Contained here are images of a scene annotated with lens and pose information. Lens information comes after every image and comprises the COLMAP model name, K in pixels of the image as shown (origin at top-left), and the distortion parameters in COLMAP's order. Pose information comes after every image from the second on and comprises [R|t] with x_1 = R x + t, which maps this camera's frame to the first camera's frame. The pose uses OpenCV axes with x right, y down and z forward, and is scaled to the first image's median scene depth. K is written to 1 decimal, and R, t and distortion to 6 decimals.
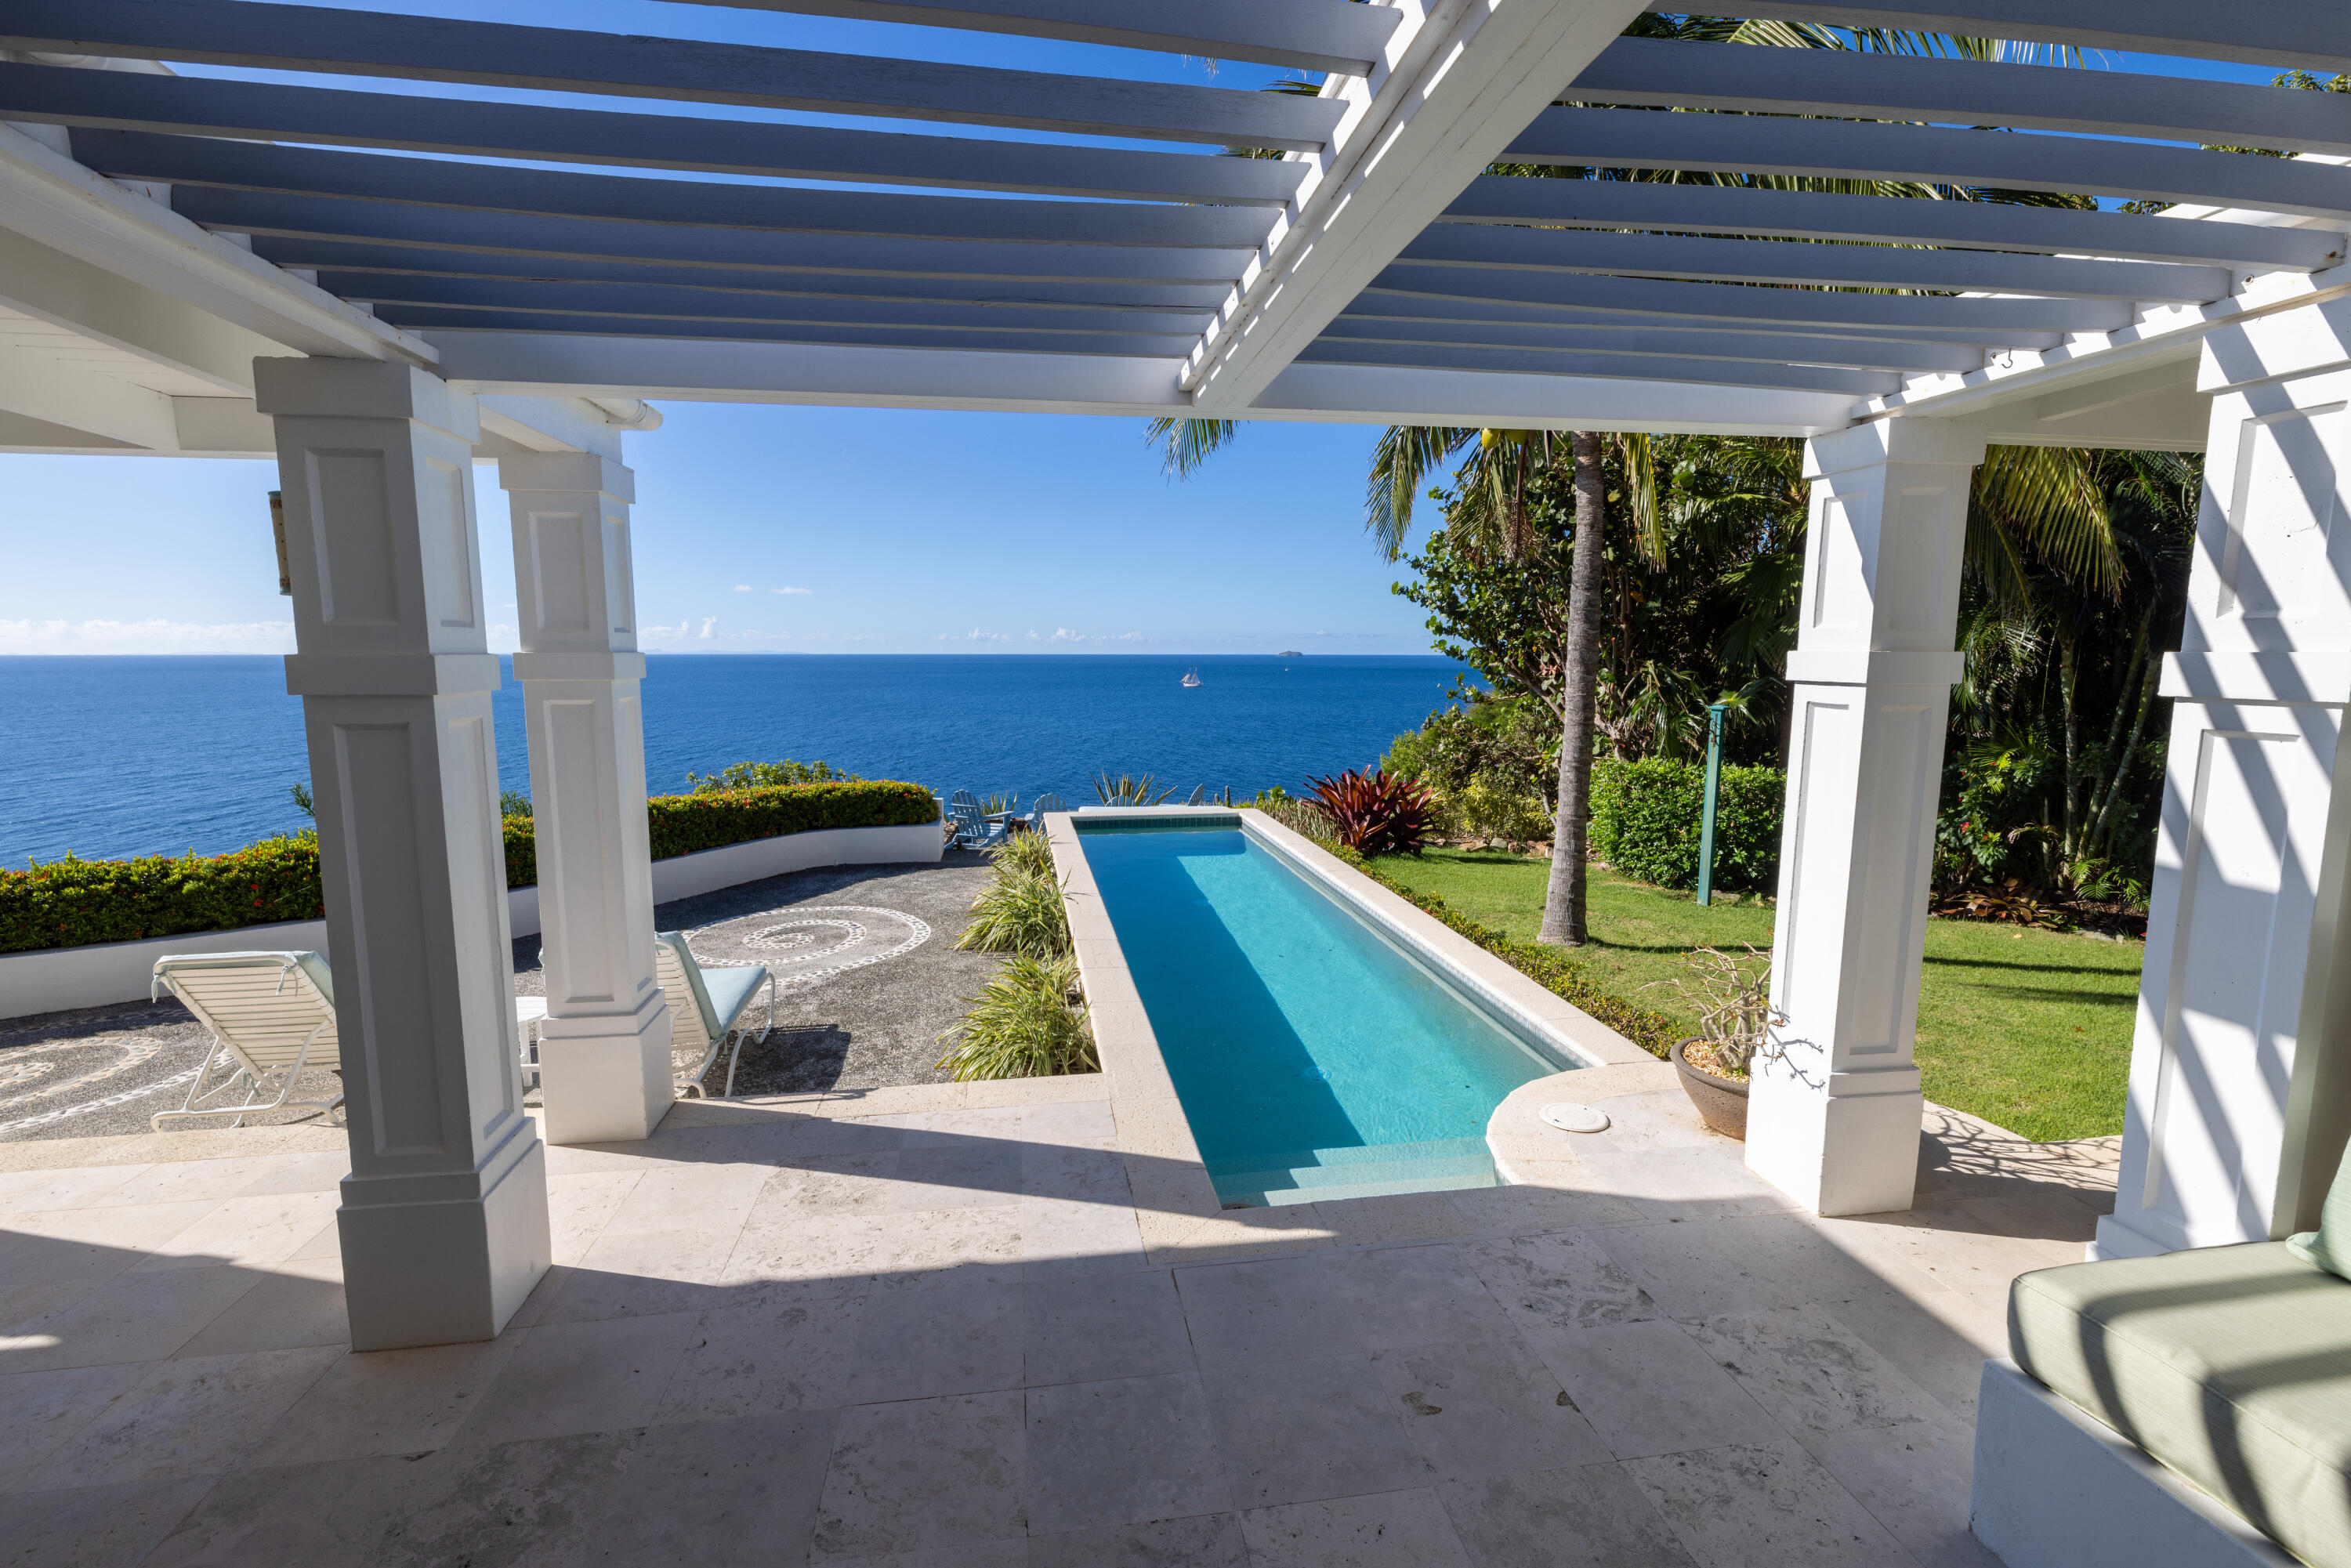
lens RADIAL K [[1017.3, 0, 1168.5], [0, 1017.3, 781.7], [0, 0, 1]] dist [0.005562, -0.000592]
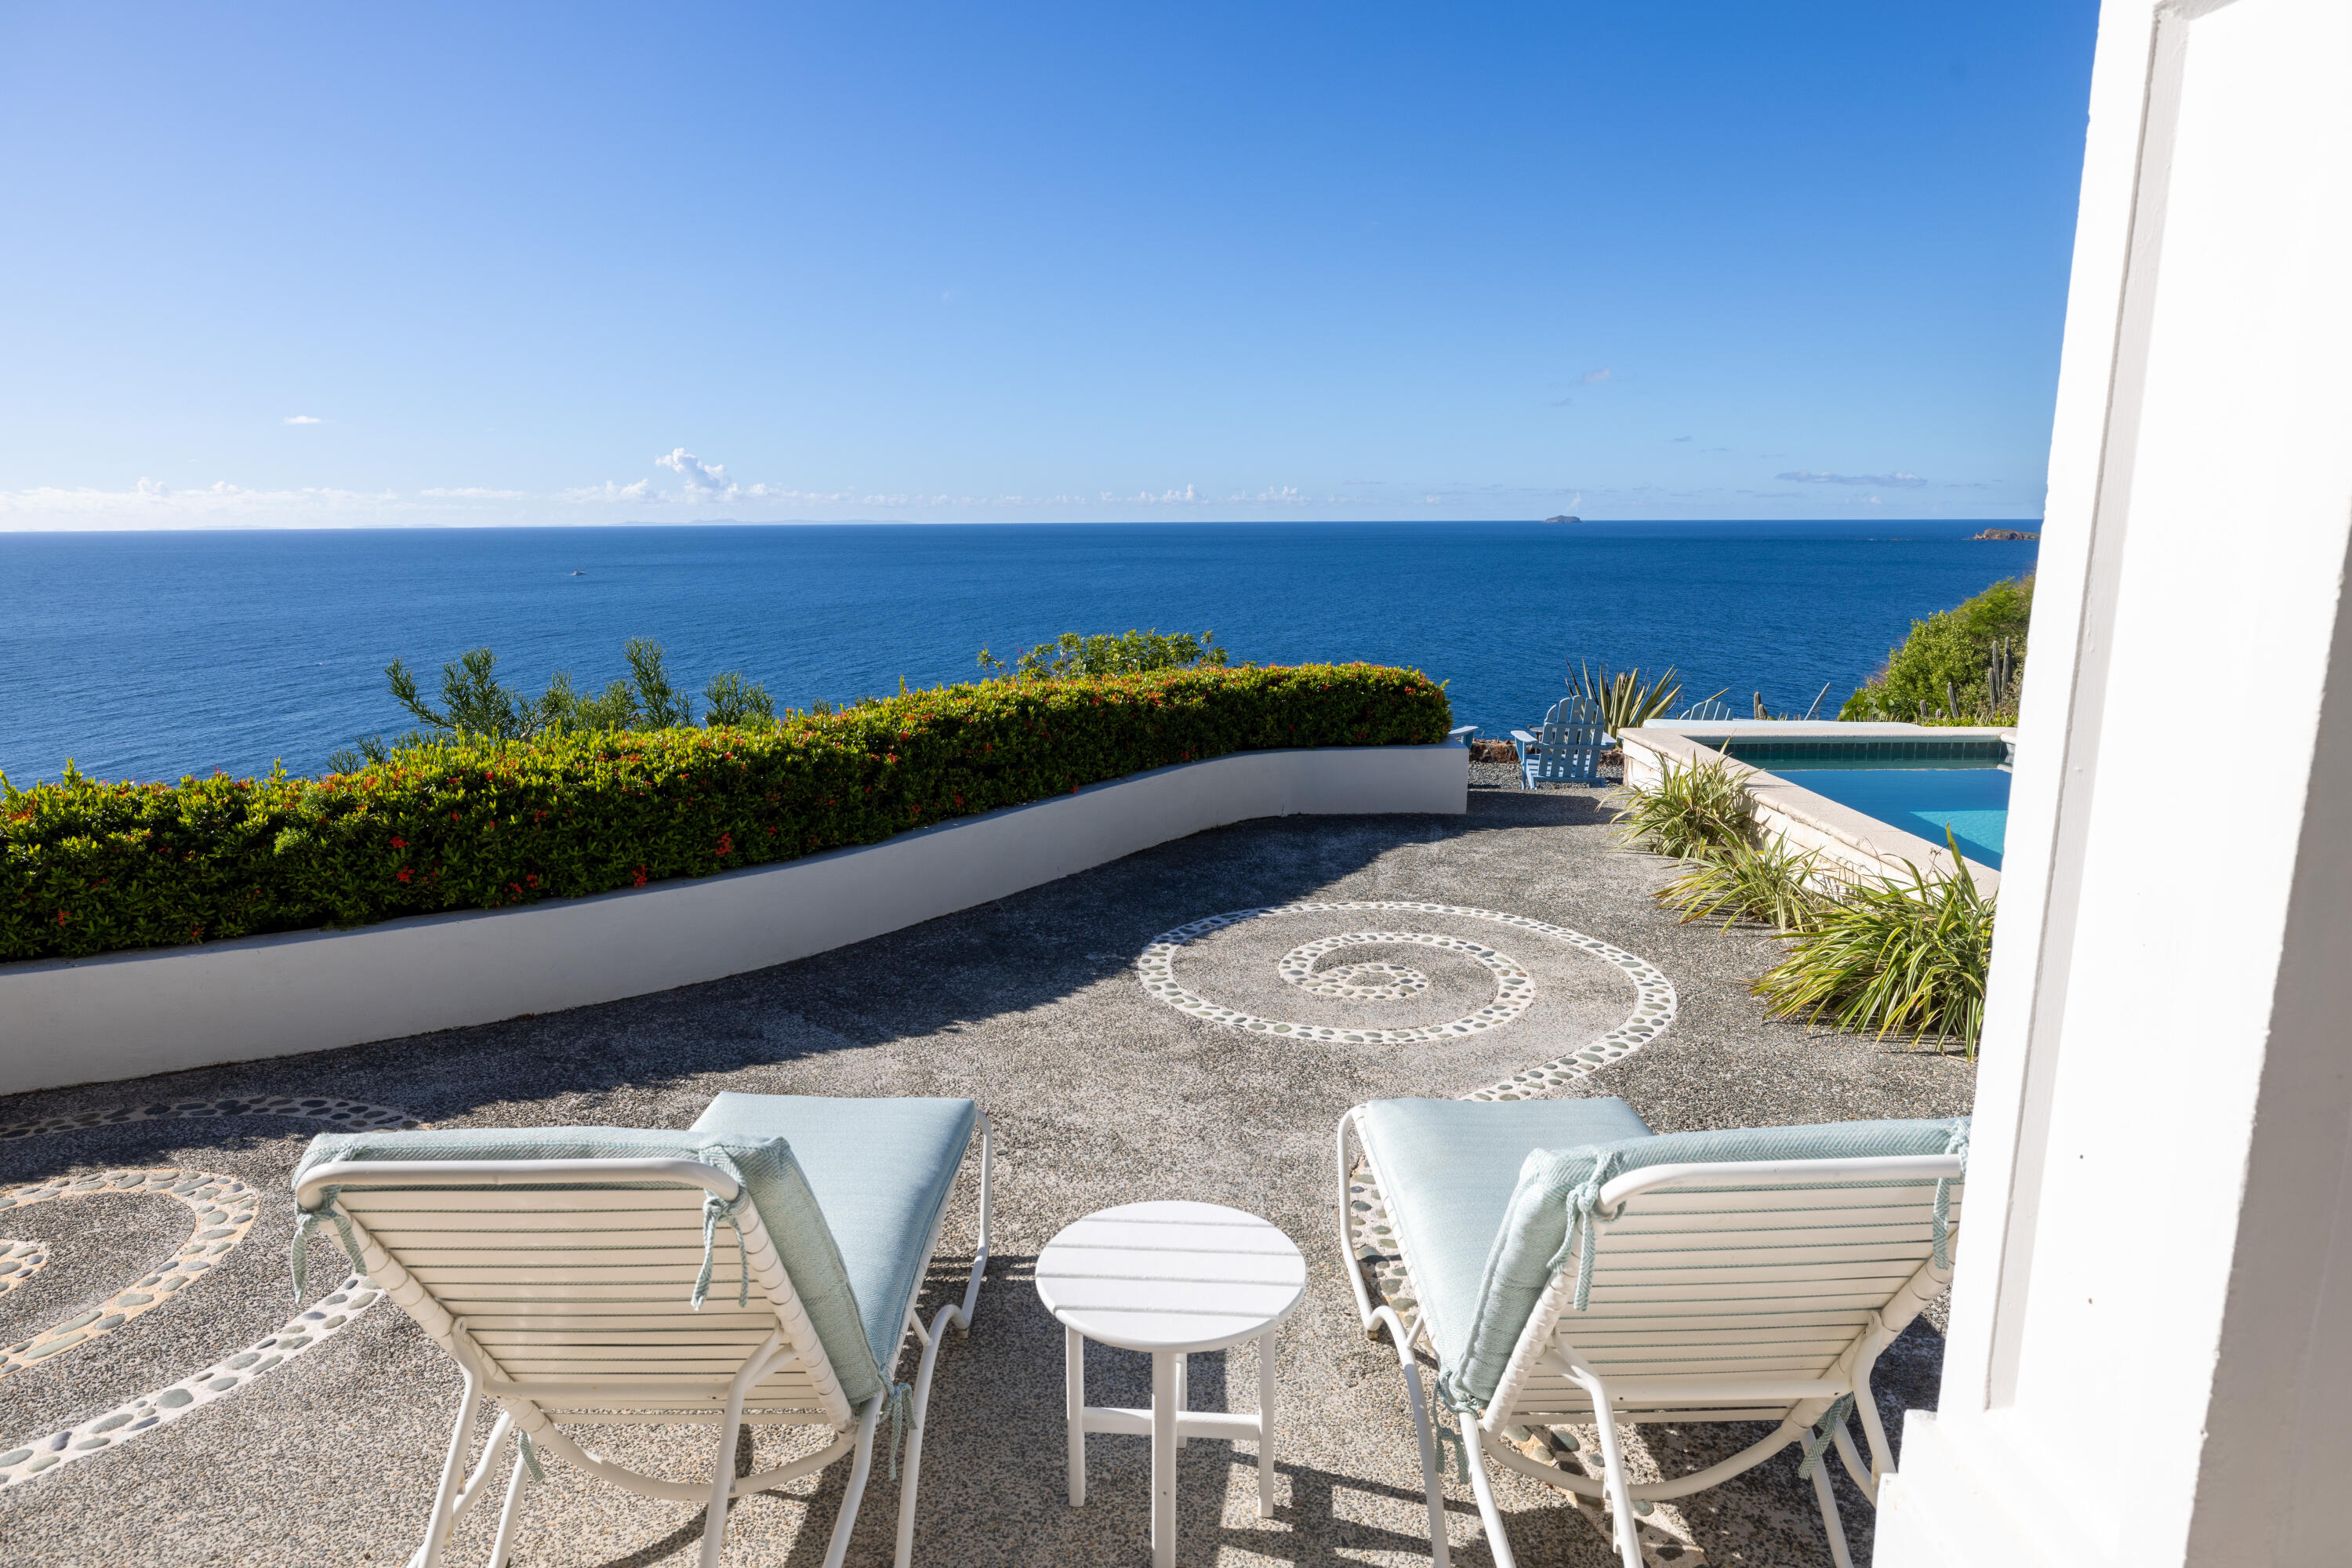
lens RADIAL K [[1374.7, 0, 1174.1], [0, 1374.7, 787.5], [0, 0, 1]] dist [-0.004578, 0.001494]
pose [[0.987693, 0.023556, -0.154621, -0.296829], [-0.013235, 0.997635, 0.067445, 0.019090], [0.155844, -0.064568, 0.985669, 0.286667]]
